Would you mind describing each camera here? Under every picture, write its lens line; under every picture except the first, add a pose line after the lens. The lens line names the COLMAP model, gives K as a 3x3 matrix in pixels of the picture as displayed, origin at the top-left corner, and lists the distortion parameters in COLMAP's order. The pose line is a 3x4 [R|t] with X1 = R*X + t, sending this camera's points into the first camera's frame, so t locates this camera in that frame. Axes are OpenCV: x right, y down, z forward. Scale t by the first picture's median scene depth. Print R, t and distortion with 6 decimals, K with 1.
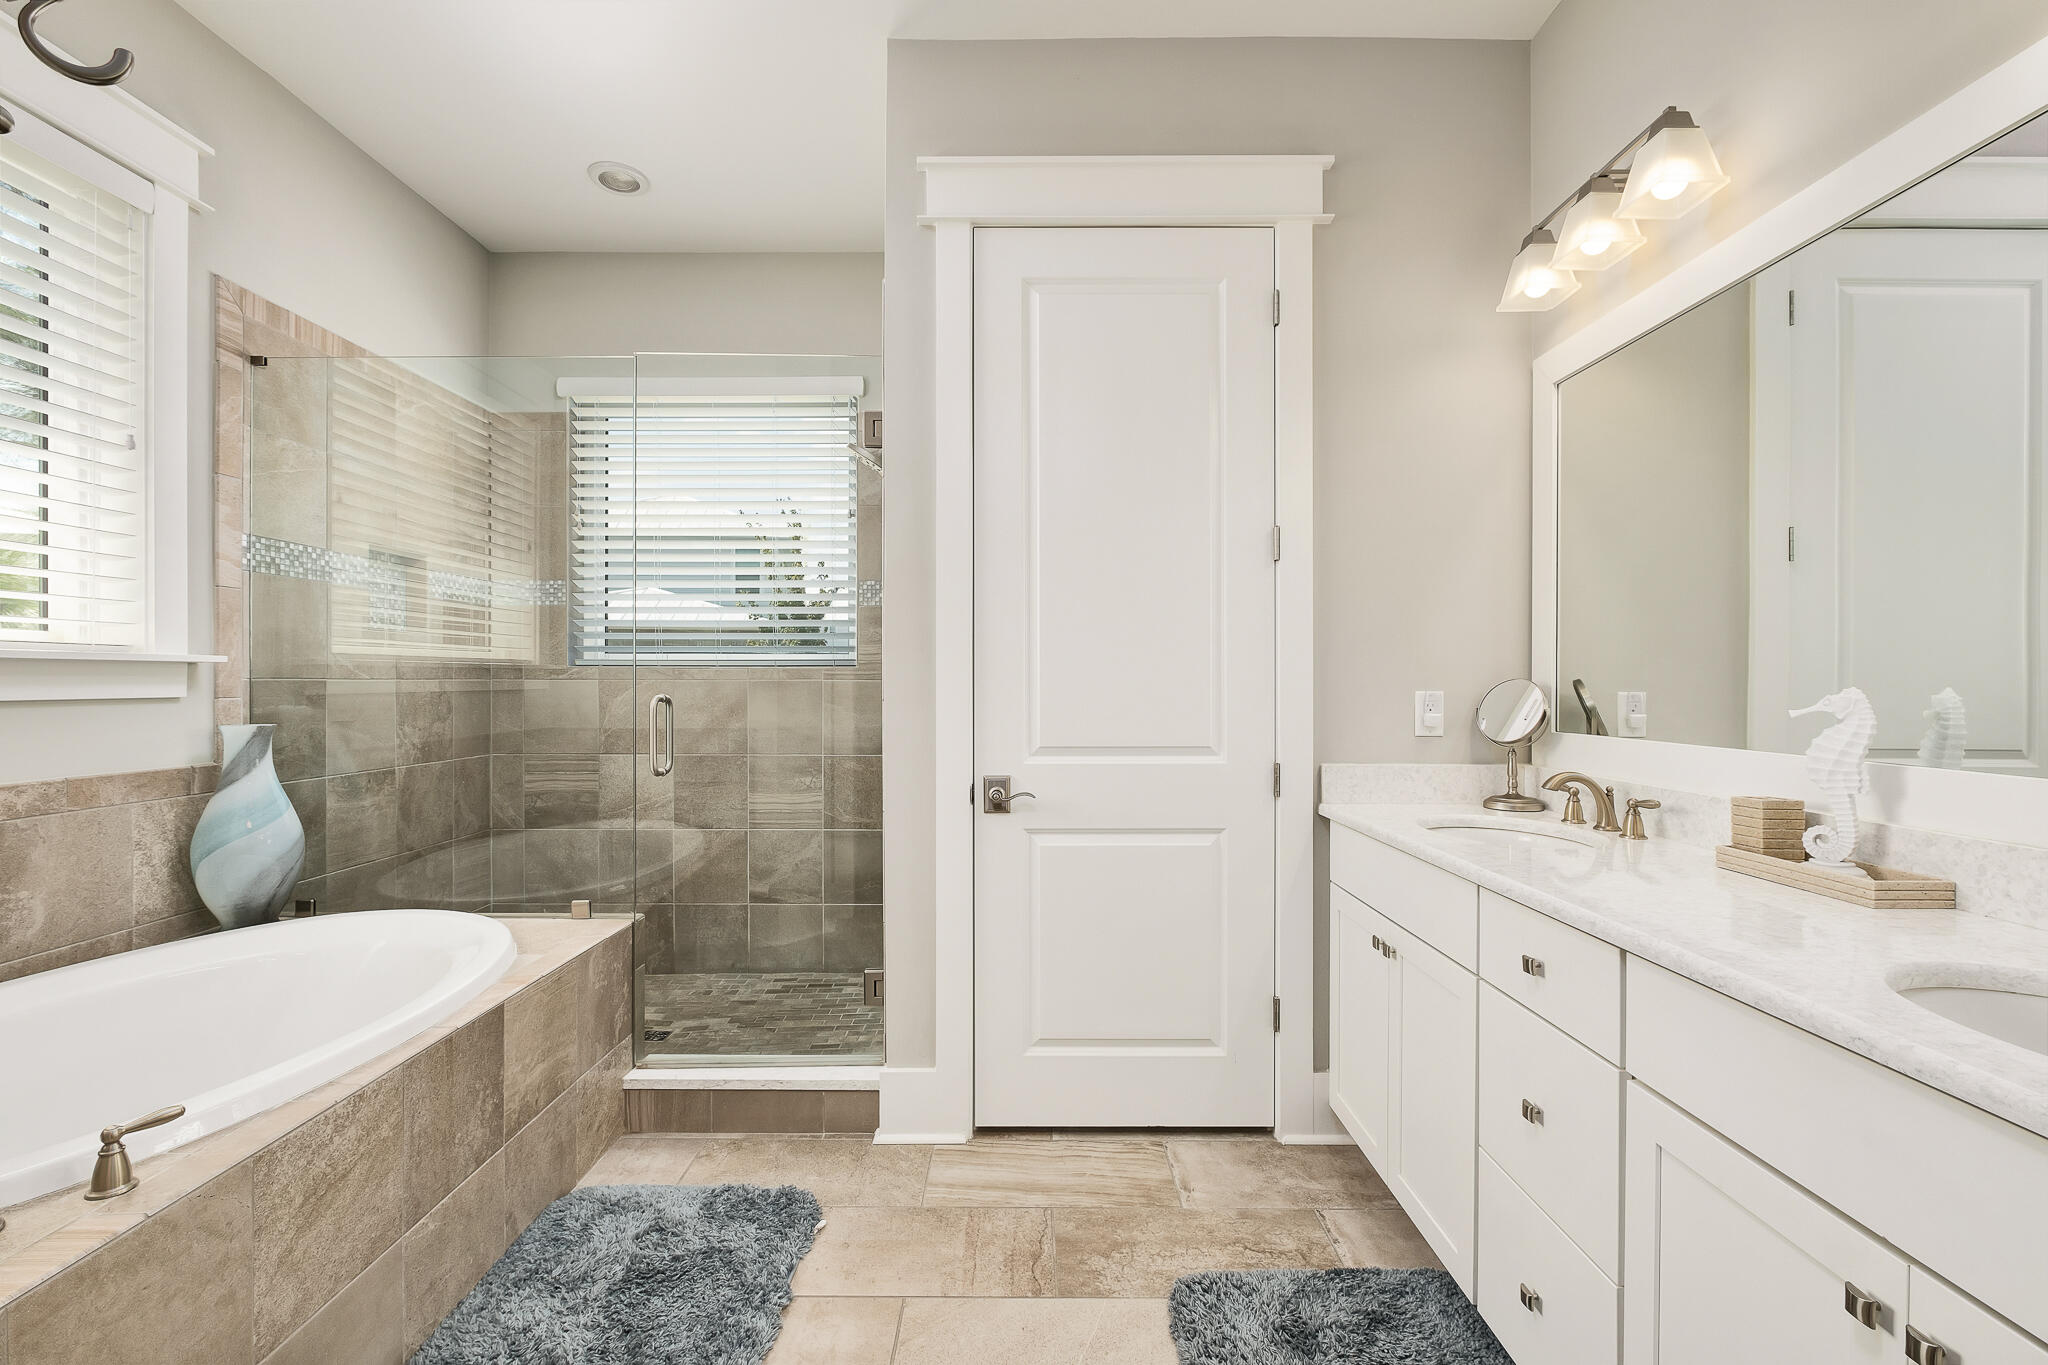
lens RADIAL K [[899.0, 0, 1006.9], [0, 899.0, 679.7], [0, 0, 1]] dist [-0.005474, 0.000893]
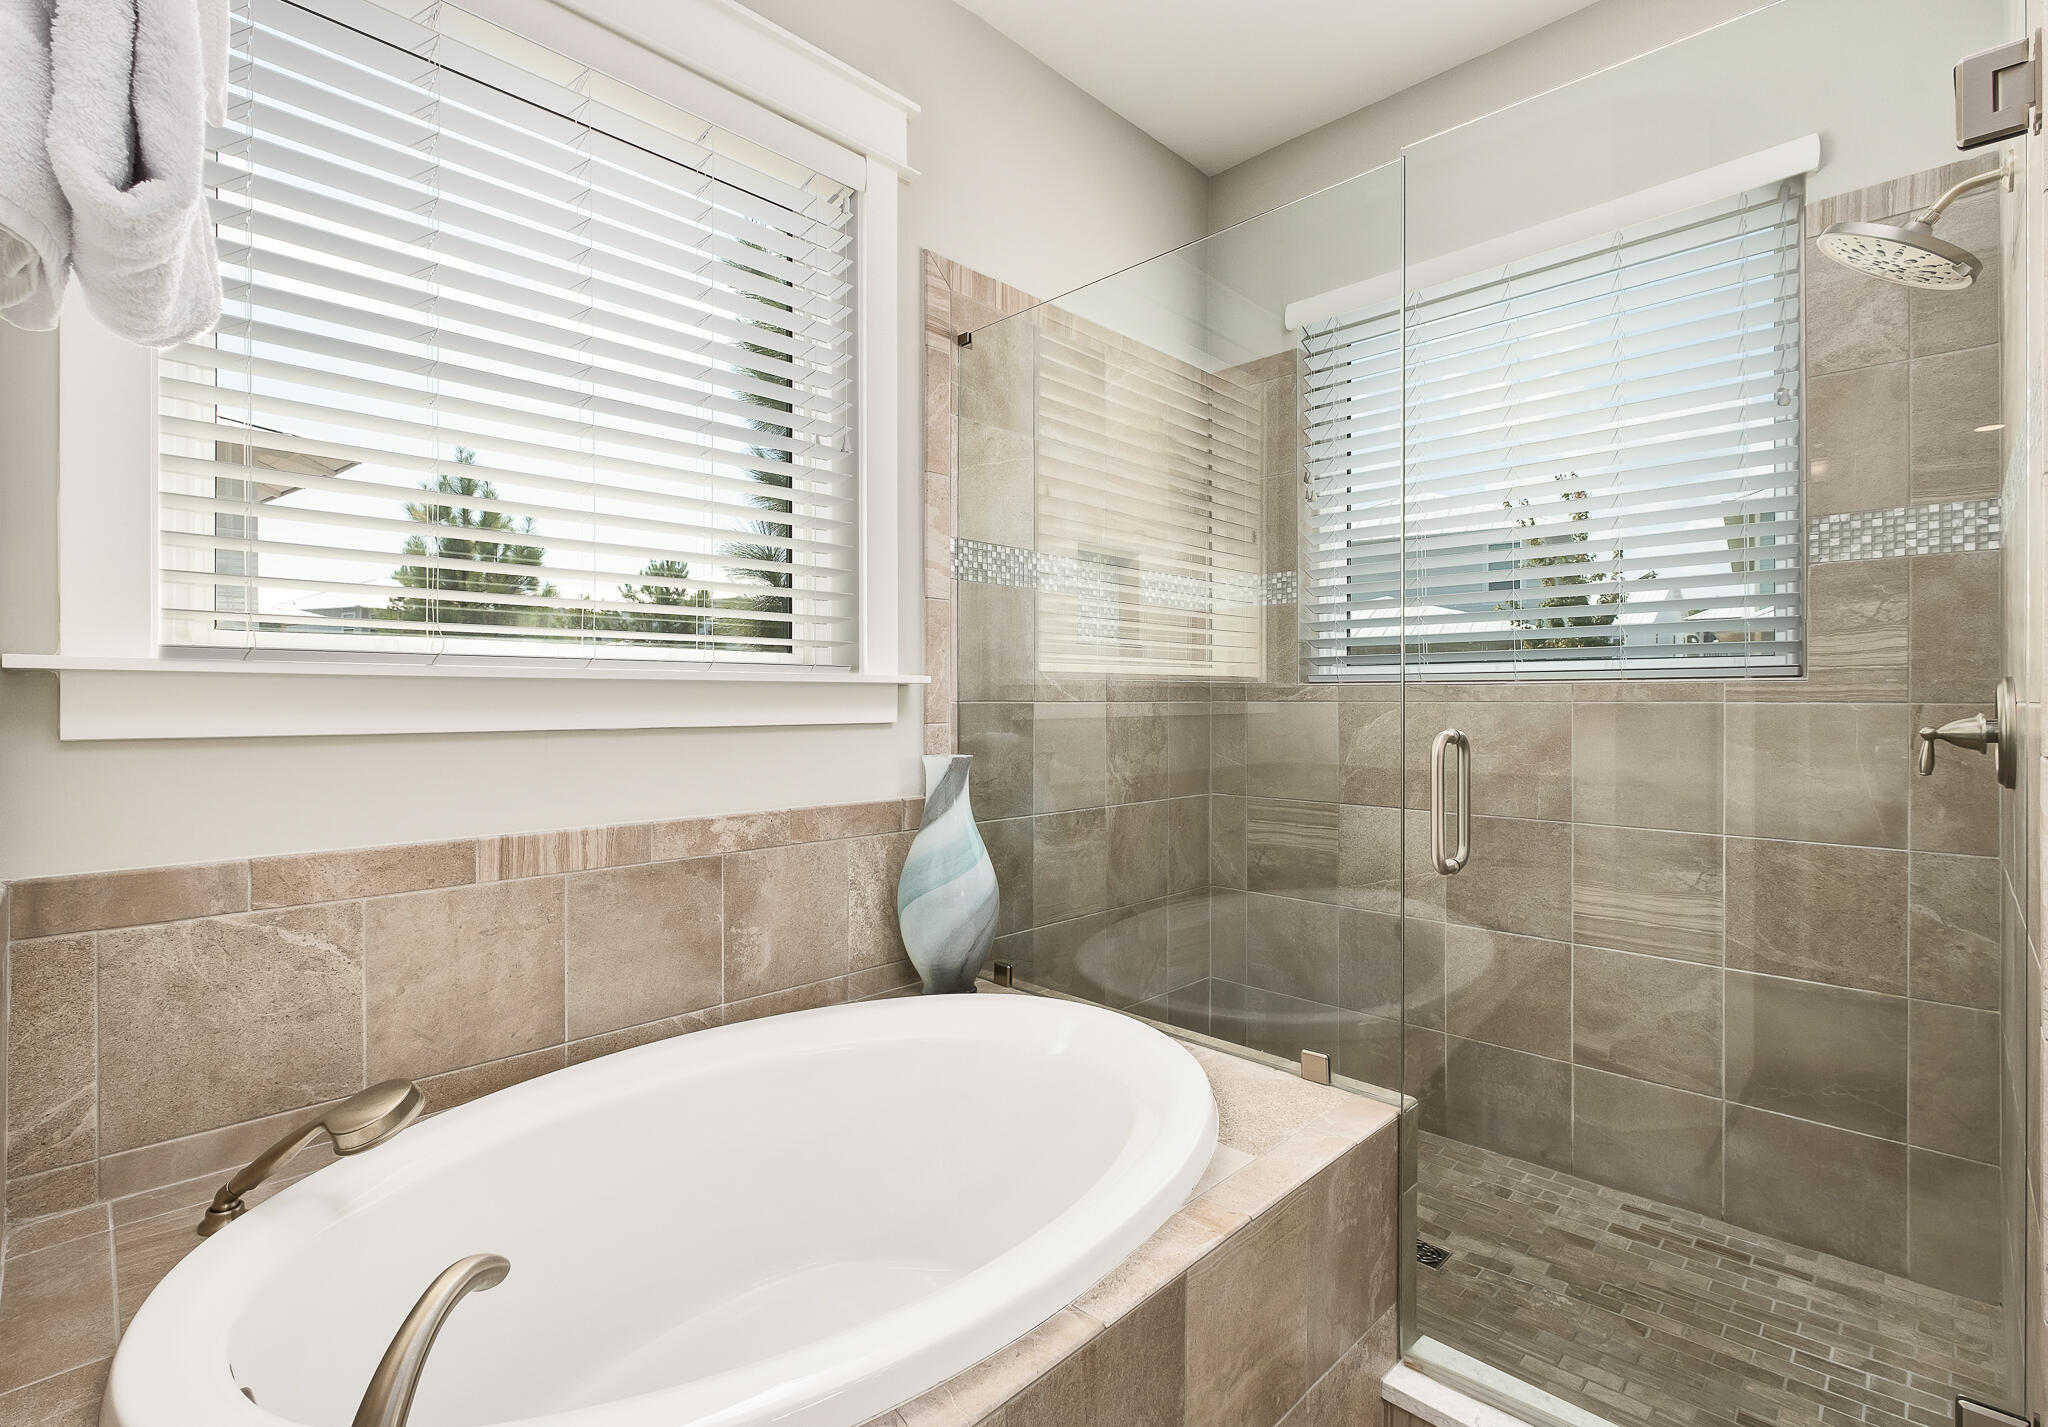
lens RADIAL K [[933.1, 0, 1003.8], [0, 933.1, 706.1], [0, 0, 1]] dist [-0.009510, -0.000371]
pose [[0.721066, 0.002926, -0.692860, -0.153025], [0.001325, 0.999983, 0.005602, -0.001662], [0.692865, -0.004957, 0.721050, 0.321240]]
